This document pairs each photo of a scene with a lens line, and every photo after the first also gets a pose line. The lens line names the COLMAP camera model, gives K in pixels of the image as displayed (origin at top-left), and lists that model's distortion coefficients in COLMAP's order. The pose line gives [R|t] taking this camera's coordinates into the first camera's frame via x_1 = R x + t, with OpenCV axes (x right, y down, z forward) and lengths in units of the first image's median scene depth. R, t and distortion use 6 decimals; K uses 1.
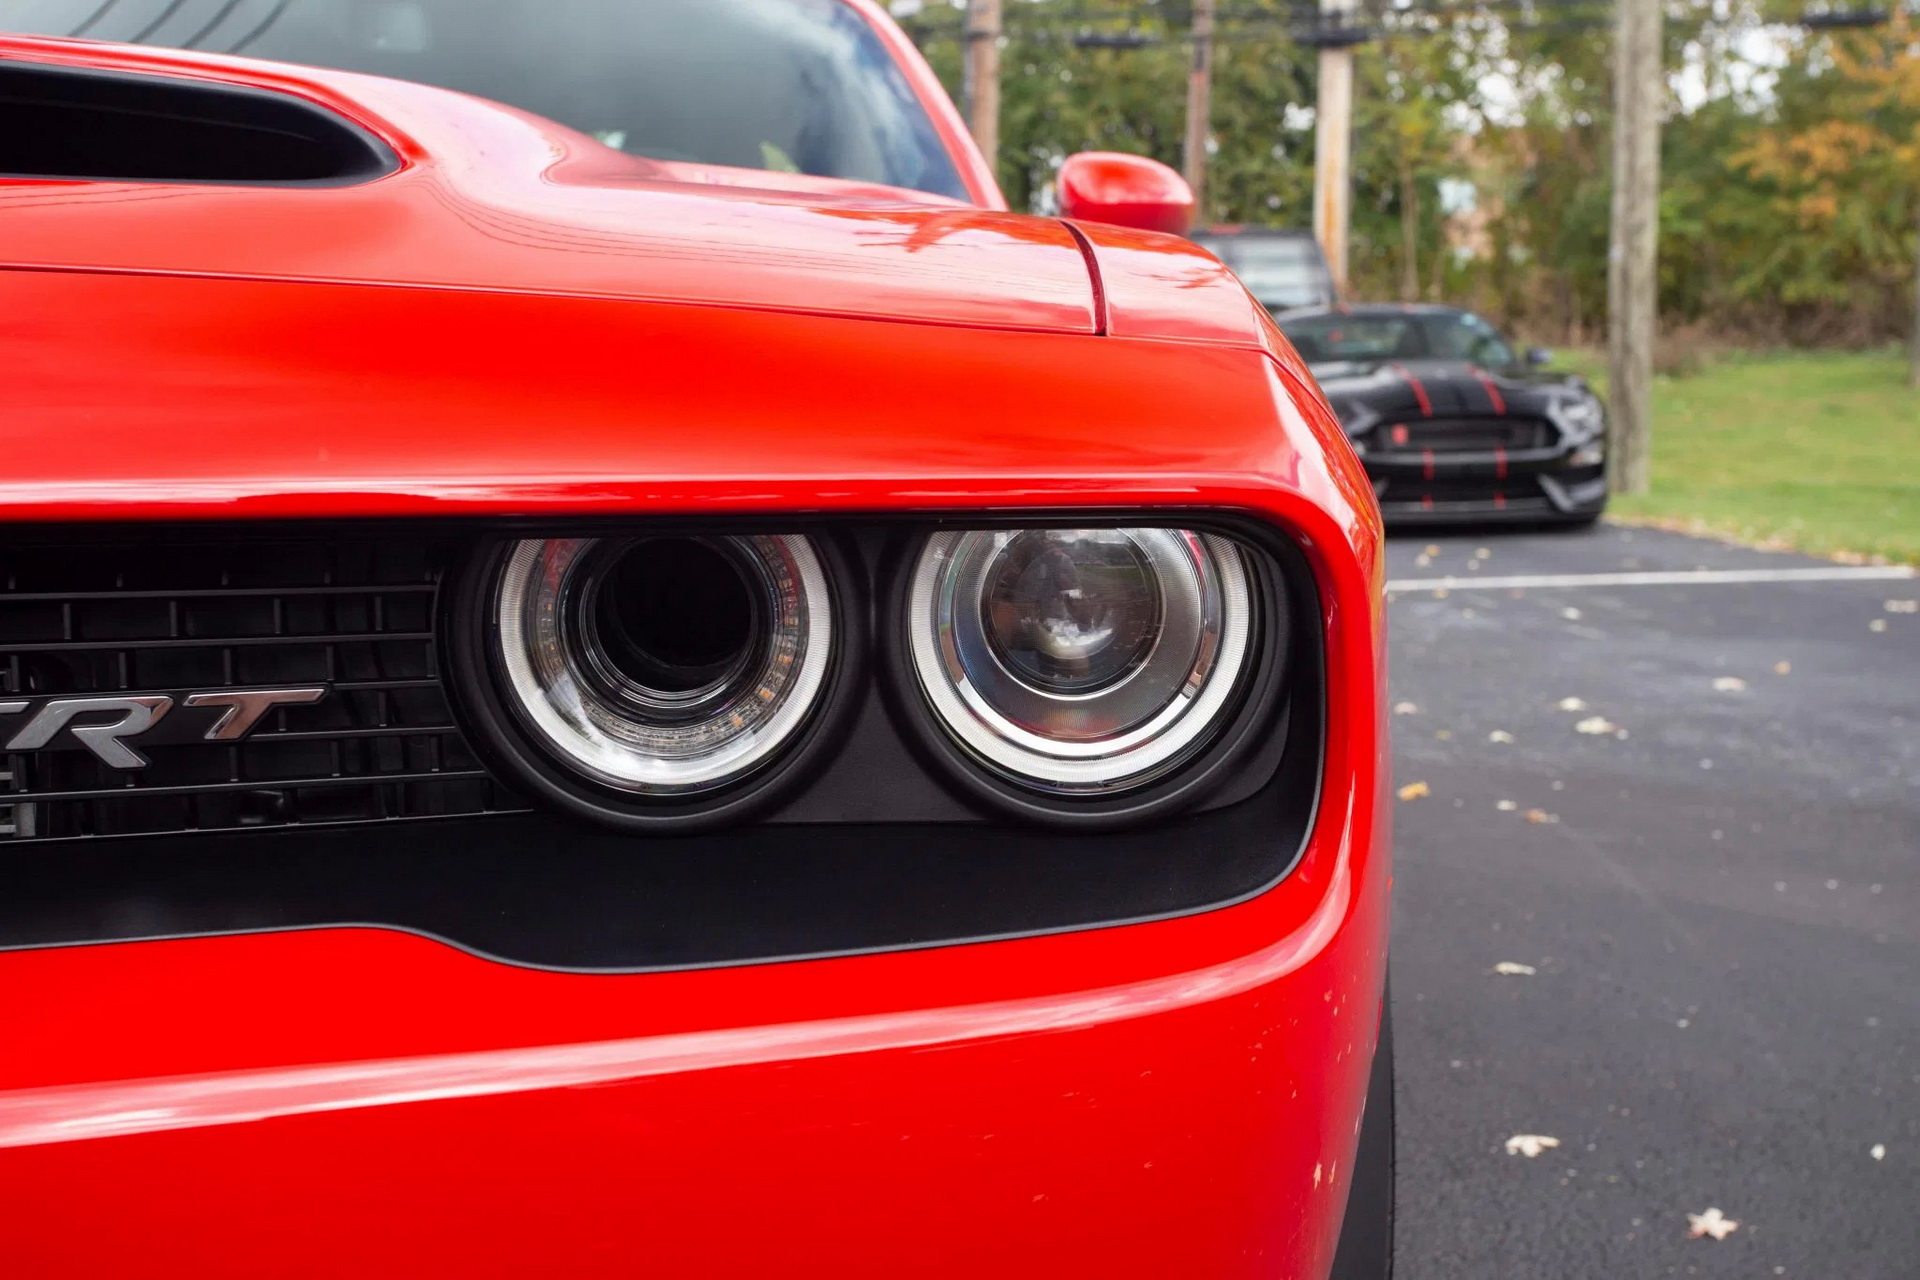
lens RADIAL K [[2095.3, 0, 960.6], [0, 2095.3, 635.9], [0, 0, 1]] dist [0.012752, 0.147807]
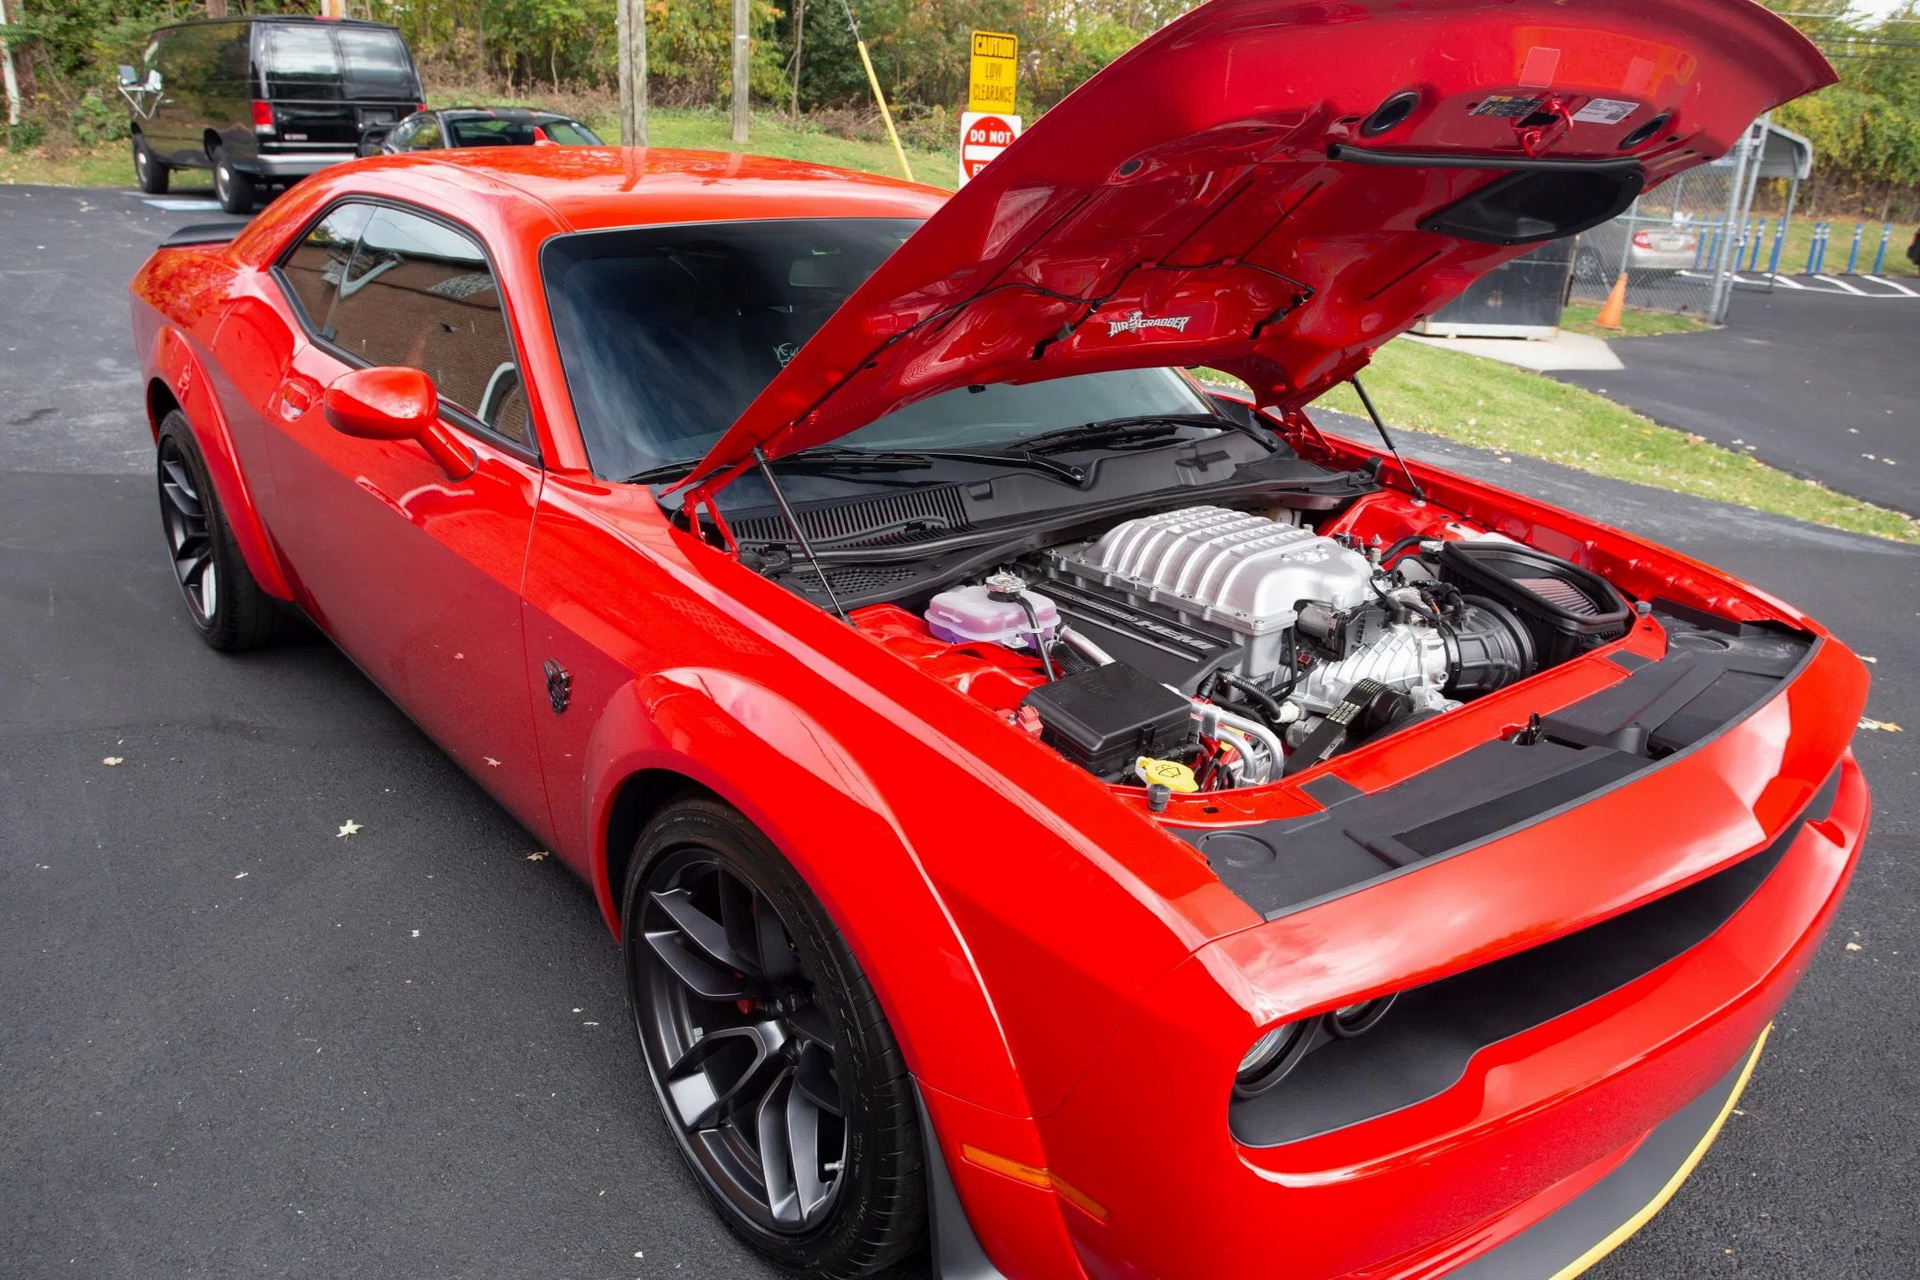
lens RADIAL K [[1416.6, 0, 960.9], [0, 1416.6, 636.6], [0, 0, 1]] dist [-0.040702, 0.067547]
pose [[0.790950, -0.172383, 0.587096, -0.099928], [0.014737, 0.964583, 0.263367, -0.030966], [-0.611703, -0.199658, 0.765478, -0.003377]]
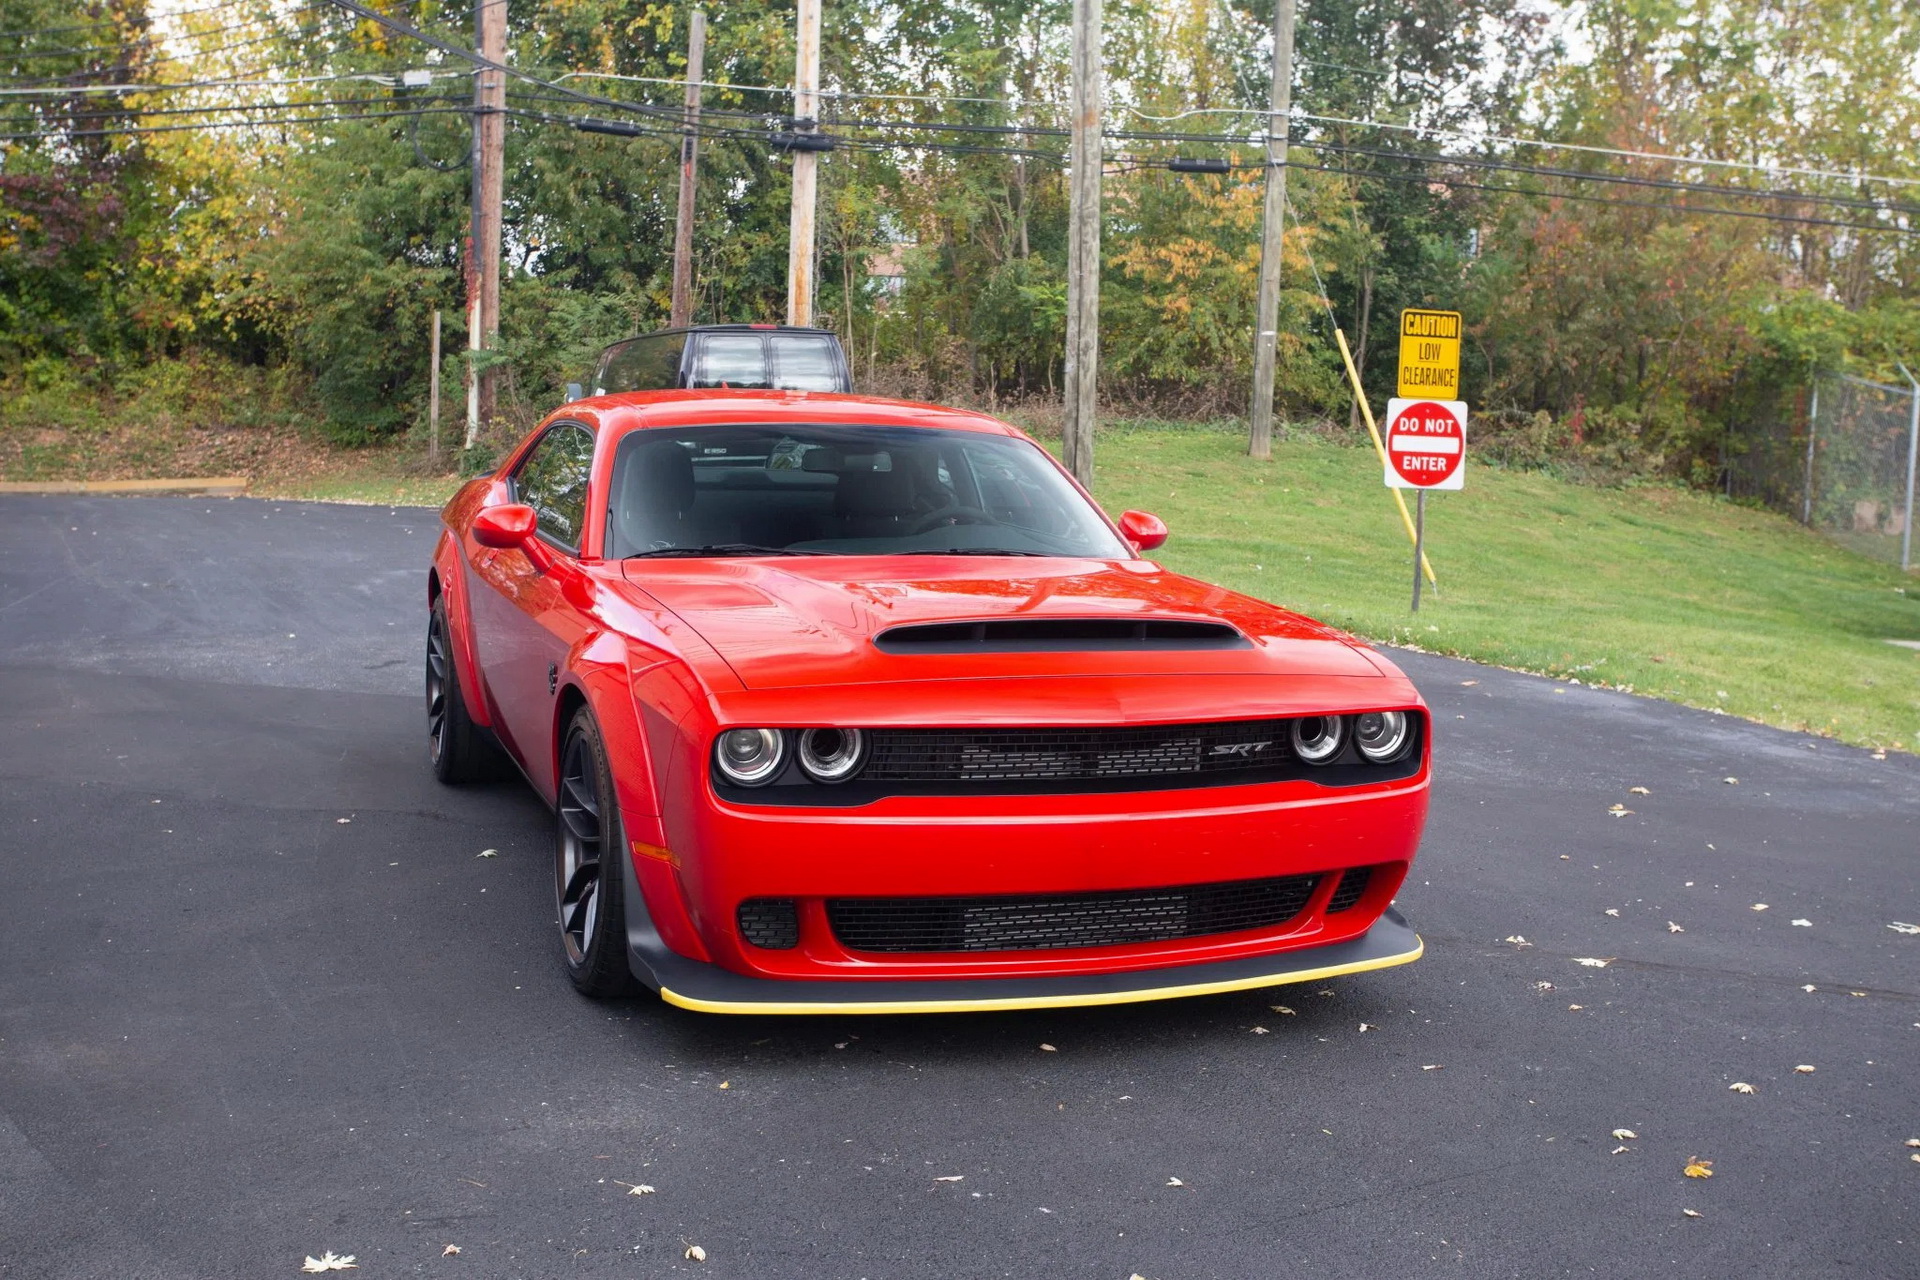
lens RADIAL K [[2095.3, 0, 960.6], [0, 2095.3, 635.9], [0, 0, 1]] dist [0.012752, 0.147807]
pose [[0.952315, -0.000444, 0.305115, -0.093760], [0.000467, 1.000000, -0.000001, -0.008711], [-0.305115, 0.000143, 0.952315, -0.137814]]
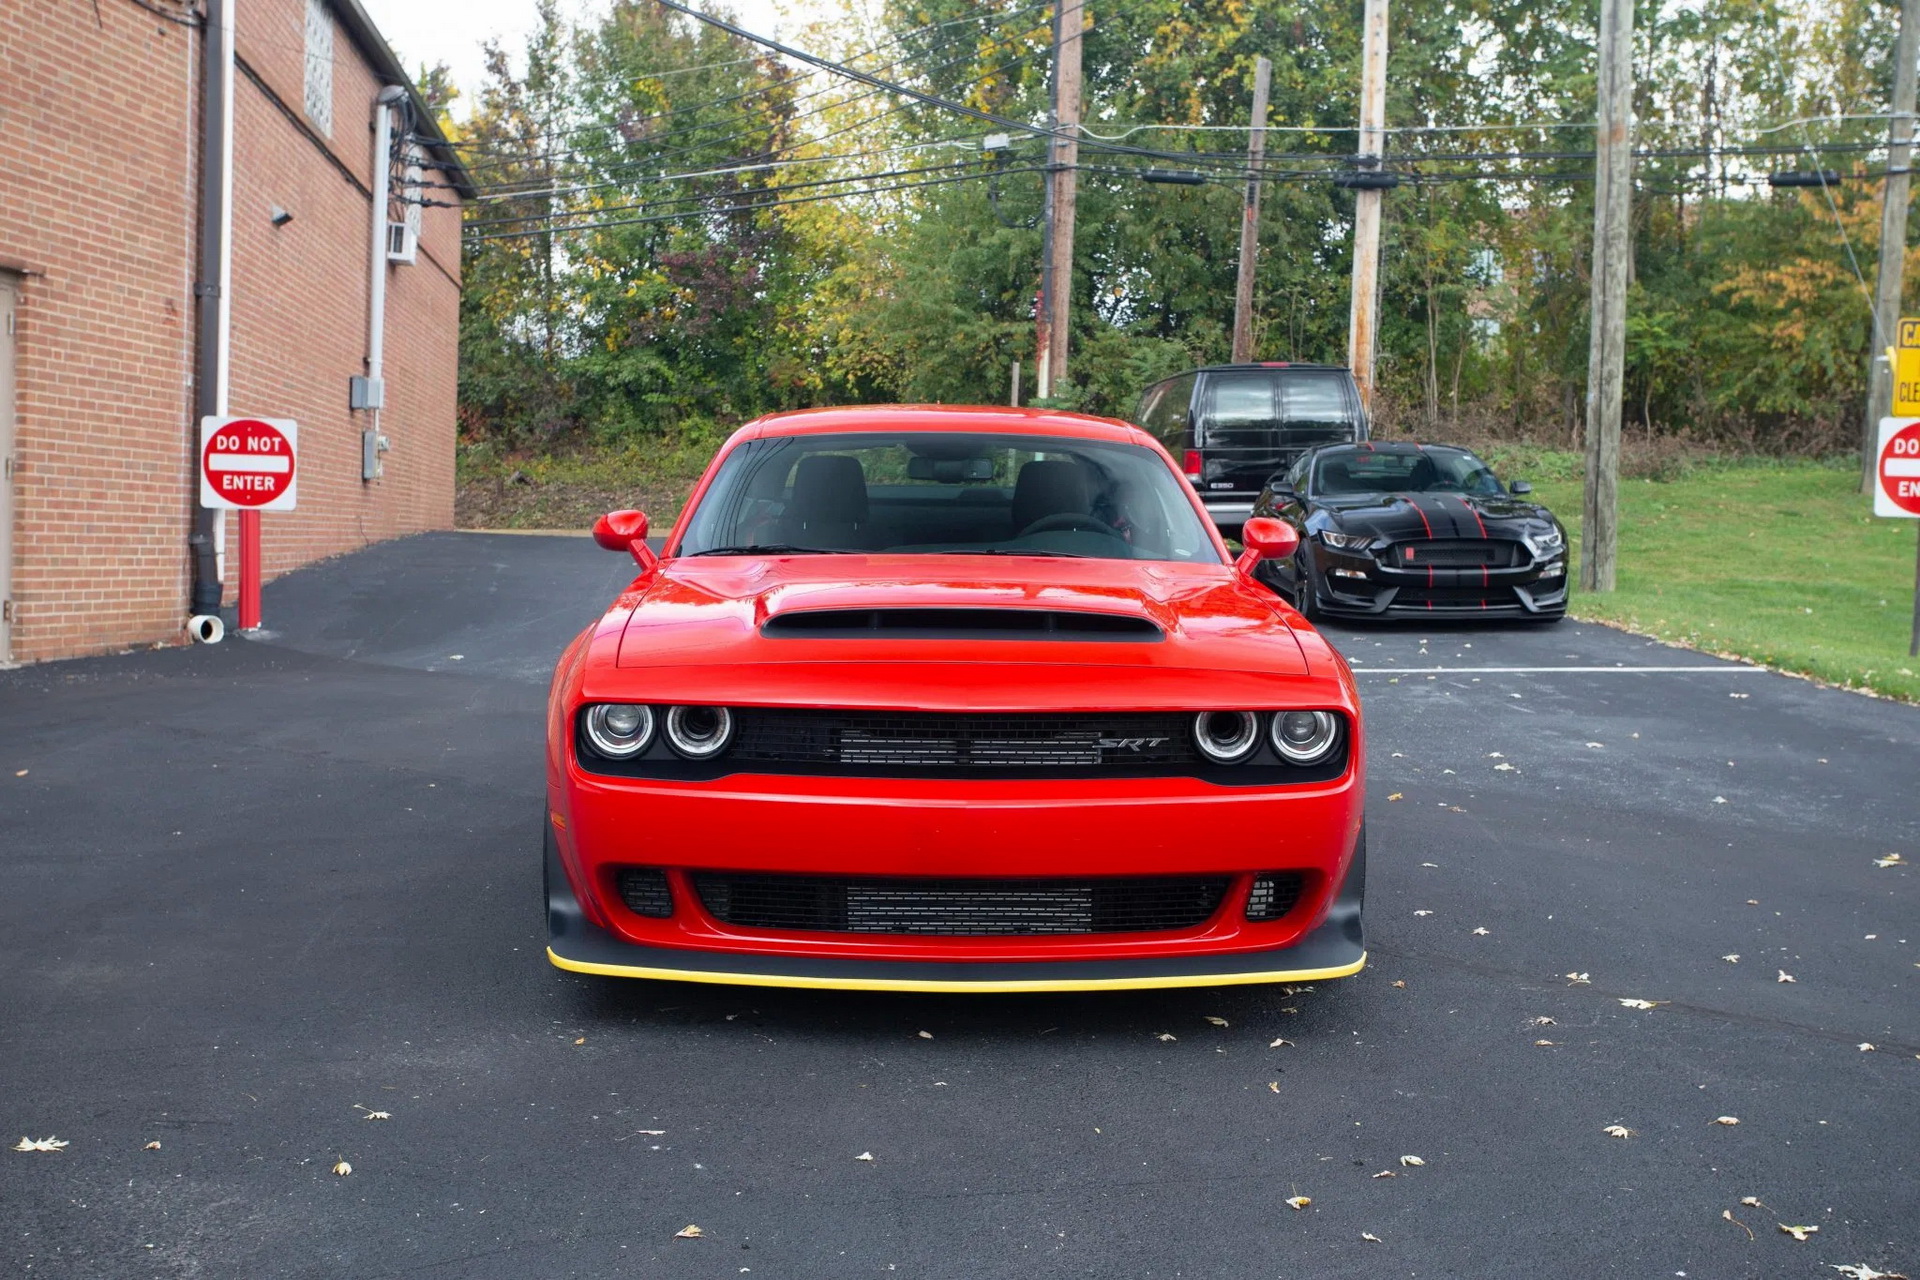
lens RADIAL K [[2095.3, 0, 960.6], [0, 2095.3, 635.9], [0, 0, 1]] dist [0.012752, 0.147807]
pose [[0.999688, 0.021489, -0.012715, -0.025936], [-0.021758, 0.999534, -0.021413, -0.003739], [0.012248, 0.021683, 0.999690, -0.149892]]
